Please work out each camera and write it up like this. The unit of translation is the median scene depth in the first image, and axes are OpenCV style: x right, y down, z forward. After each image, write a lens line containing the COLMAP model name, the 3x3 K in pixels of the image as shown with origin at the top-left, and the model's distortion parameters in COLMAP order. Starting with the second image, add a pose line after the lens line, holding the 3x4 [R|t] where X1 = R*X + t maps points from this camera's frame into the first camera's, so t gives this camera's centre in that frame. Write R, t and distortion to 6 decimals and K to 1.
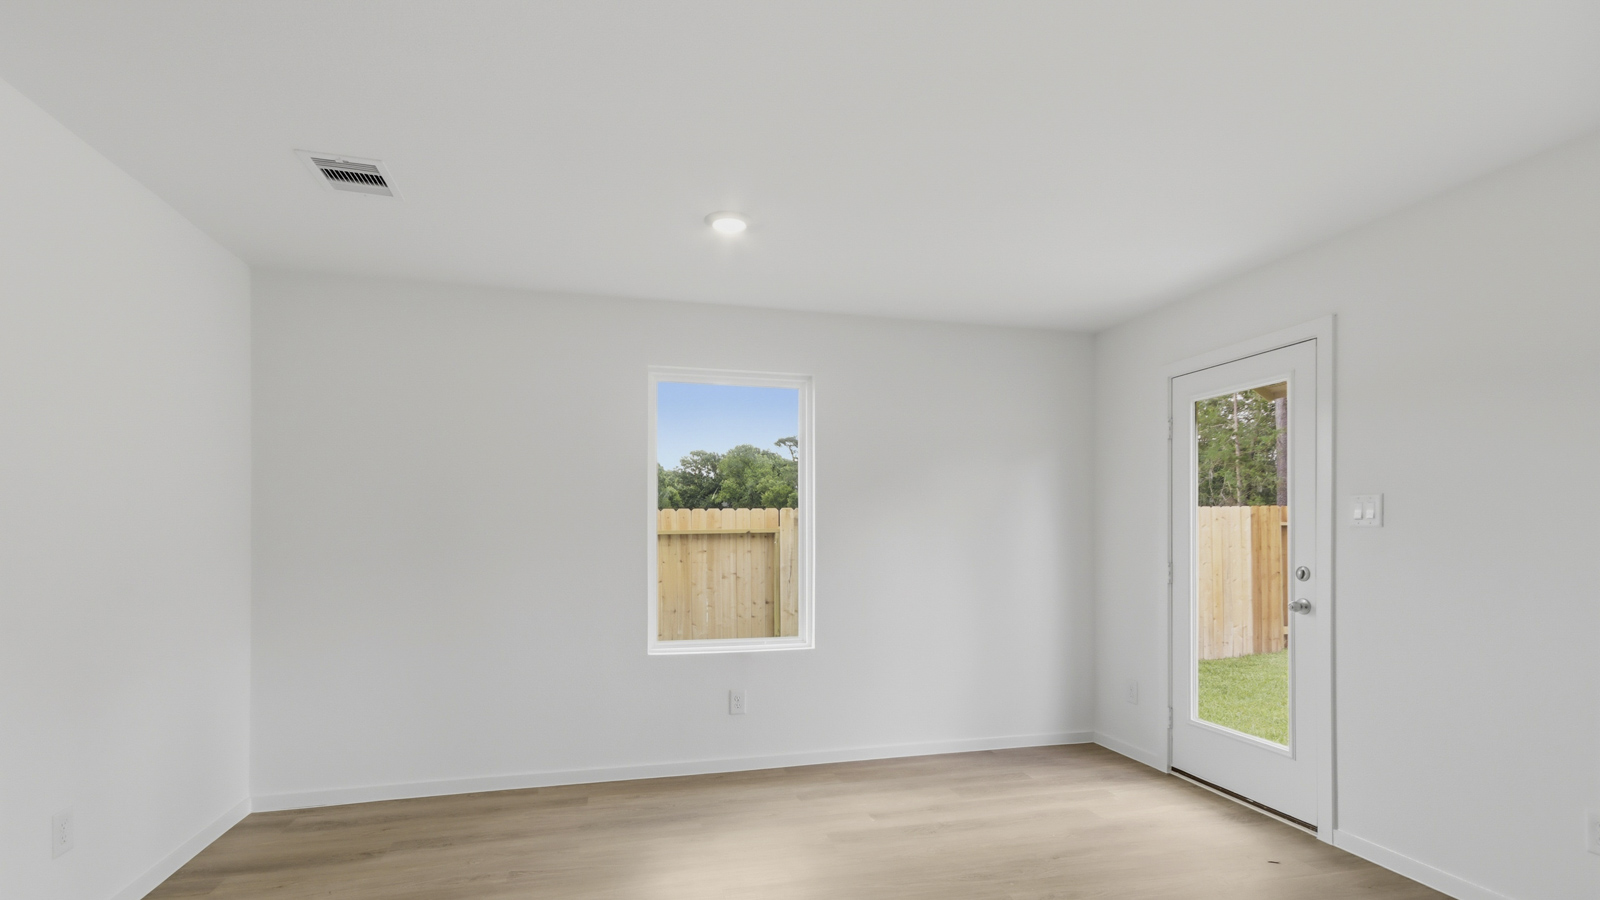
lens RADIAL K [[742.7, 0, 796.1], [0, 742.7, 535.0], [0, 0, 1]] dist [0.001252, 0.014277]
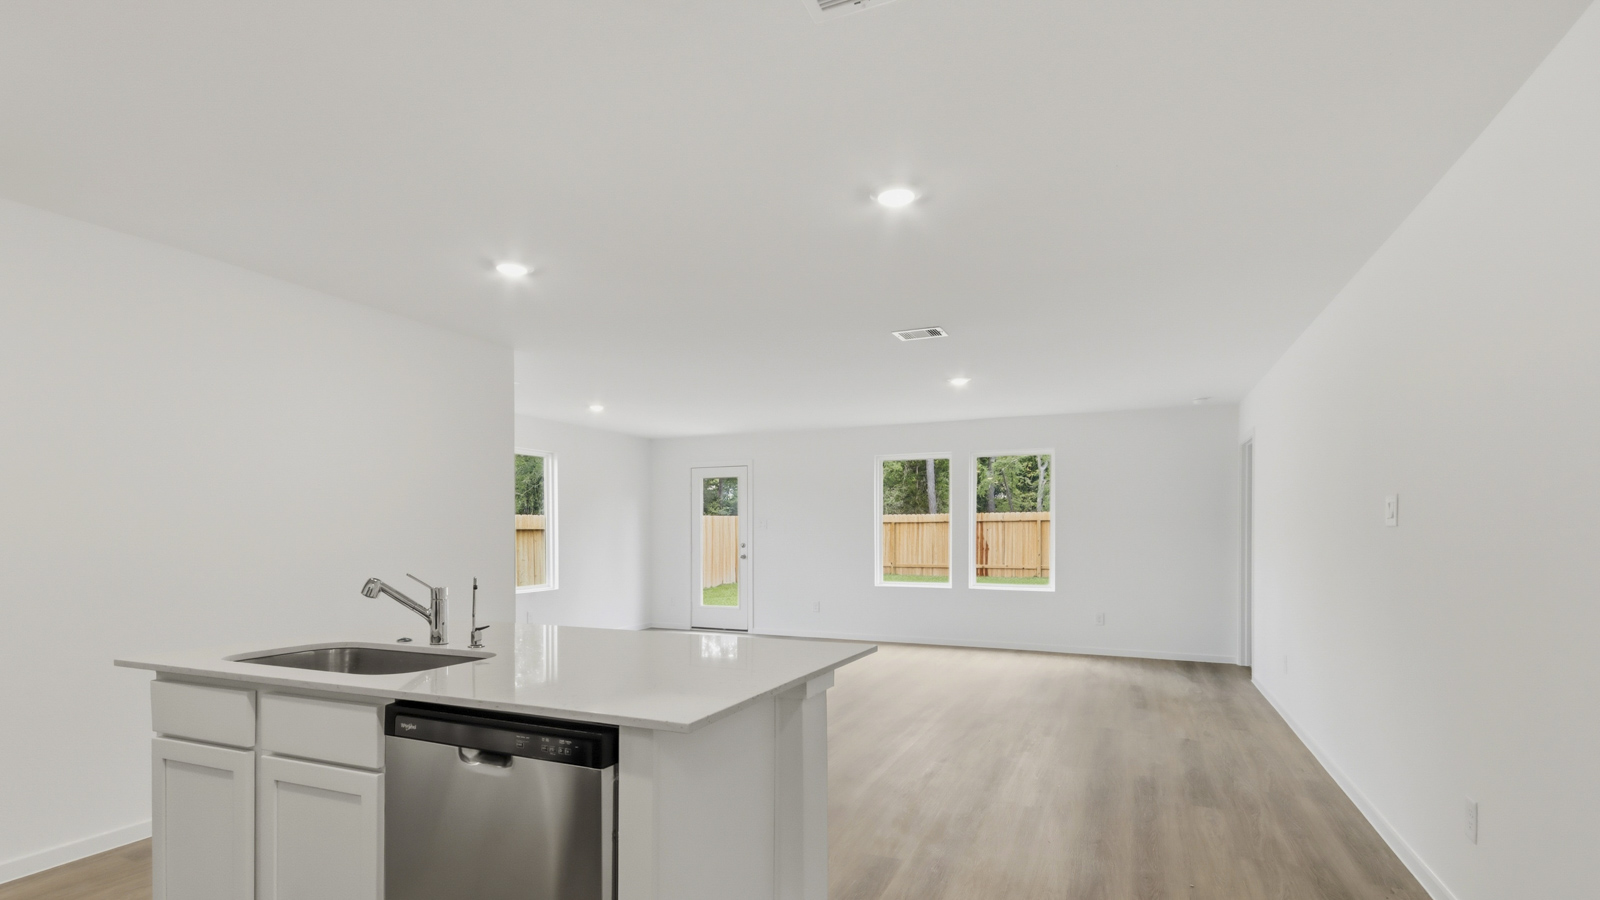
lens RADIAL K [[742.7, 0, 796.1], [0, 742.7, 535.0], [0, 0, 1]] dist [0.001252, 0.014277]
pose [[0.614121, -0.002571, 0.789207, -1.265762], [0.006303, 0.999979, -0.001647, 0.015634], [-0.789186, 0.005986, 0.614125, -0.807691]]
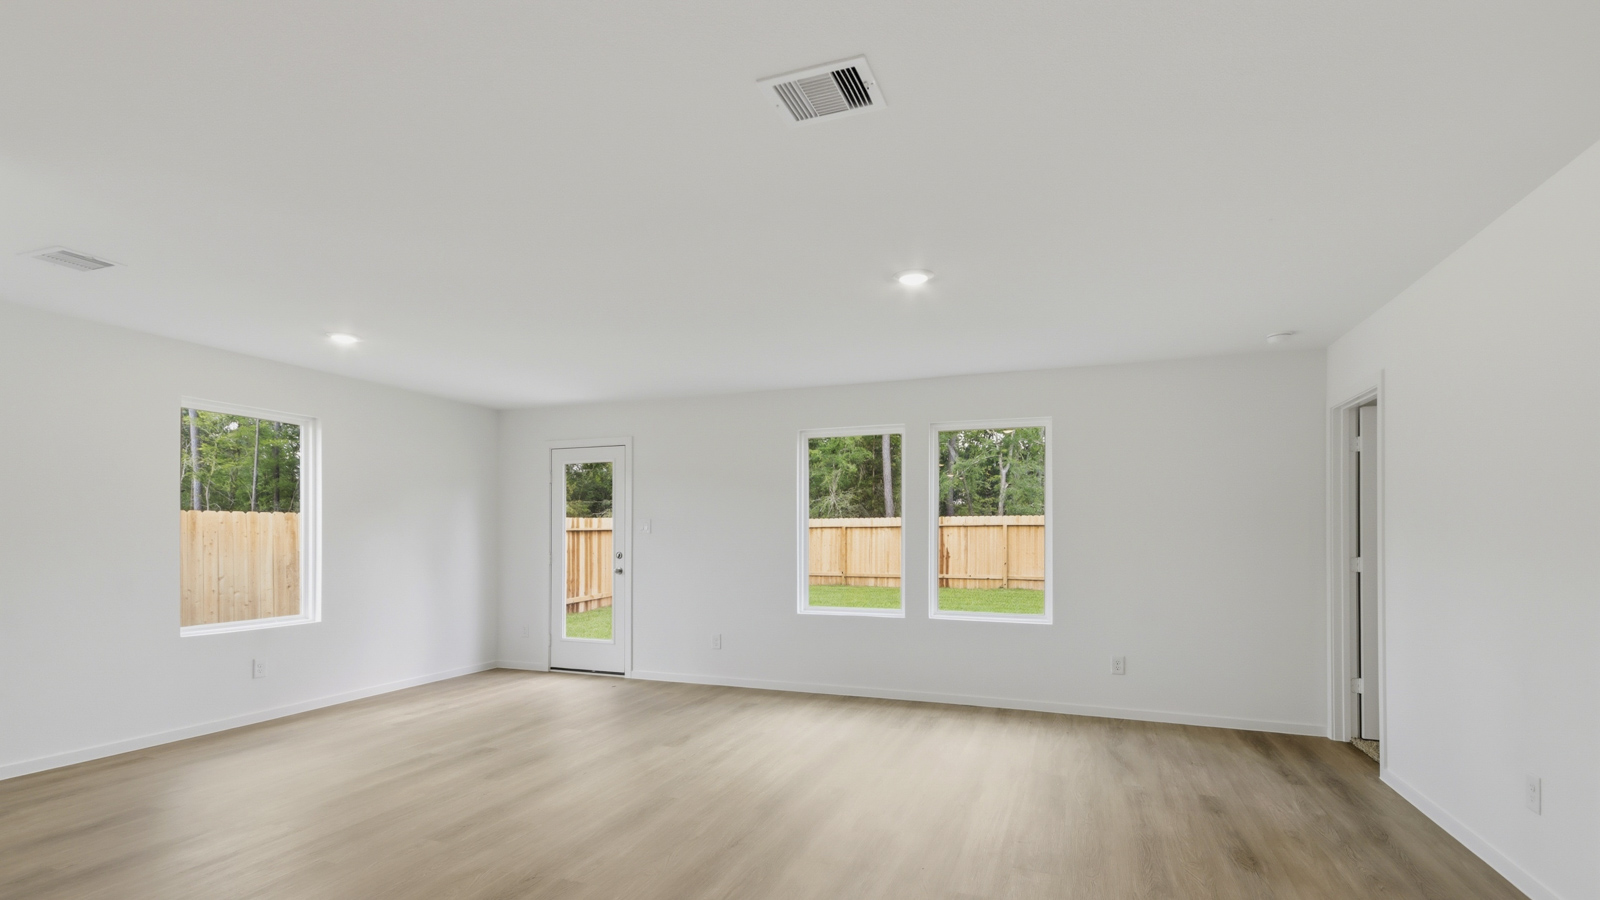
lens RADIAL K [[742.7, 0, 796.1], [0, 742.7, 535.0], [0, 0, 1]] dist [0.001252, 0.014277]
pose [[0.570688, 0.004874, 0.821152, -0.640097], [0.004439, 0.999949, -0.009020, 0.013660], [-0.821155, 0.008792, 0.570638, -0.514574]]
